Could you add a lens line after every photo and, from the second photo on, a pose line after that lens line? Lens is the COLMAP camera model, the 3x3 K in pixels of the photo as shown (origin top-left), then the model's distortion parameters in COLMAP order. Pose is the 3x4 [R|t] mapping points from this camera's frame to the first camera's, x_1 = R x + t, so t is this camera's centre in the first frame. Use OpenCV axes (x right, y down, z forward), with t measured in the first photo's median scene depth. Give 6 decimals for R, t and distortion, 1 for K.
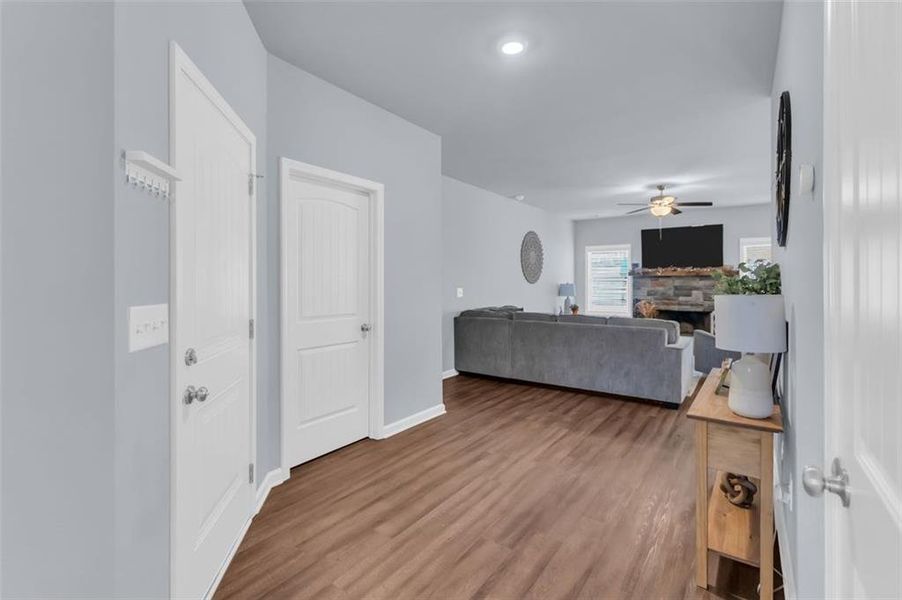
lens RADIAL K [[418.3, 0, 453.8], [0, 418.3, 281.8], [0, 0, 1]] dist [0.014528, -0.004515]
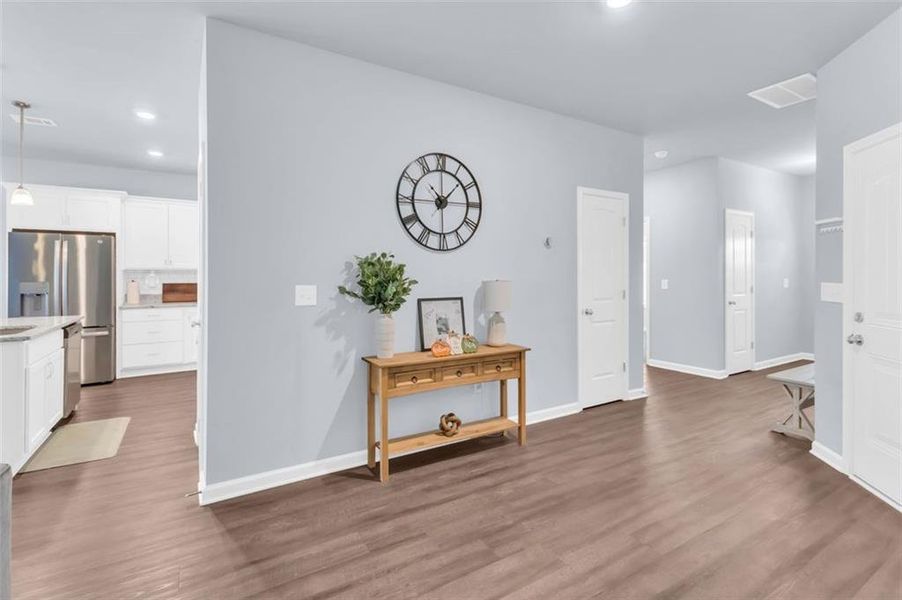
lens RADIAL K [[418.3, 0, 447.5], [0, 418.3, 274.4], [0, 0, 1]] dist [0.014528, -0.004515]
pose [[-0.912329, 0.003608, 0.409442, 0.031734], [0.001806, 0.999987, -0.004787, 0.002149], [-0.409454, -0.003628, -0.912324, 0.570591]]
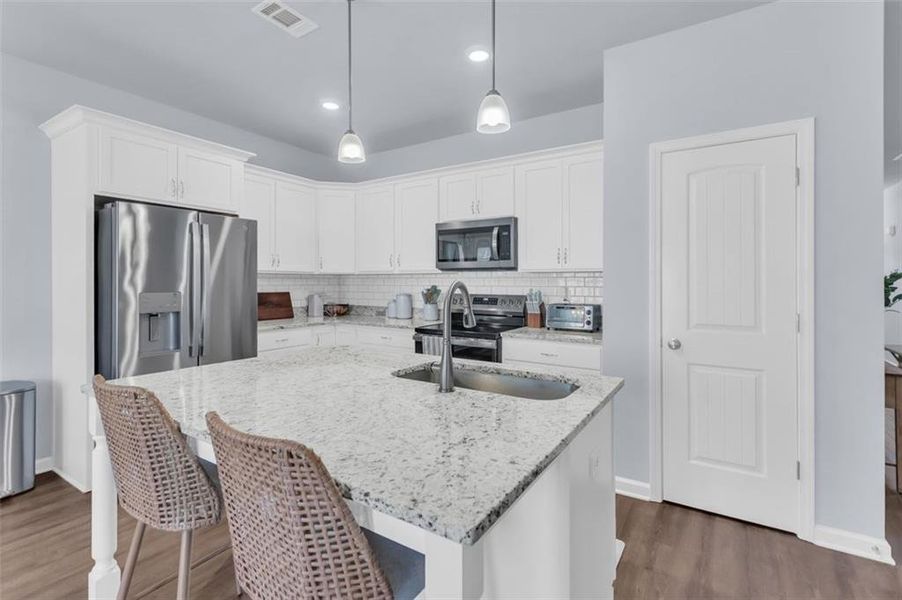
lens RADIAL K [[418.3, 0, 442.8], [0, 418.3, 280.4], [0, 0, 1]] dist [0.014528, -0.004515]
pose [[-0.999753, -0.001783, -0.022139, 0.530488], [-0.001690, 0.999990, -0.004219, 0.000256], [0.022146, -0.004181, -0.999746, 0.607081]]
